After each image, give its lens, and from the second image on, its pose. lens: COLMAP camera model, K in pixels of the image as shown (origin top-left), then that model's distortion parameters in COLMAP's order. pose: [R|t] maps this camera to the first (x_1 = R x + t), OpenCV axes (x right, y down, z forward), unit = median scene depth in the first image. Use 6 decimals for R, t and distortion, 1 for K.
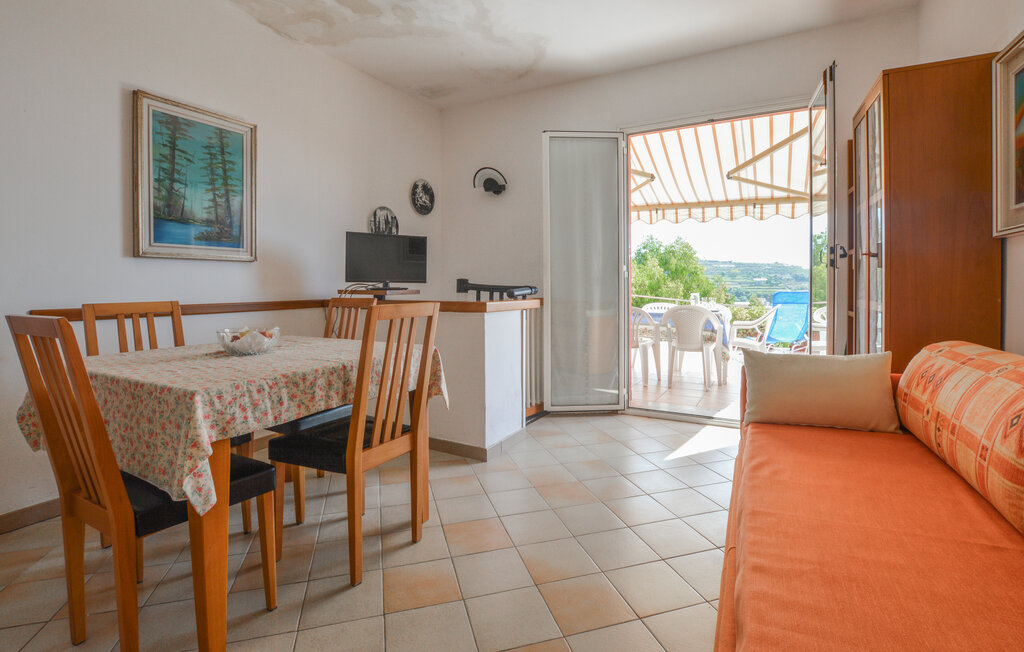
lens RADIAL K [[477.9, 0, 514.9], [0, 477.9, 291.9], [0, 0, 1]] dist [-0.001617, 0.000230]
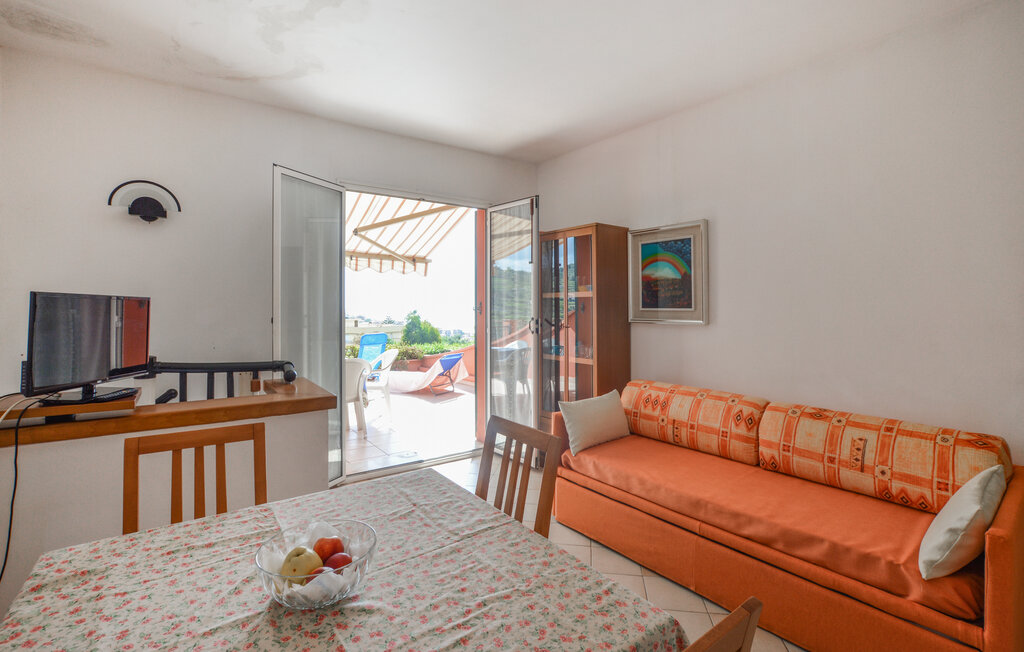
lens RADIAL K [[483.3, 0, 514.0], [0, 483.3, 308.0], [0, 0, 1]] dist [-0.001767, 0.000125]
pose [[0.428970, -0.003390, 0.903312, -0.561035], [0.011406, 0.999934, -0.001664, -0.100637], [-0.903247, 0.011017, 0.428981, 0.330327]]
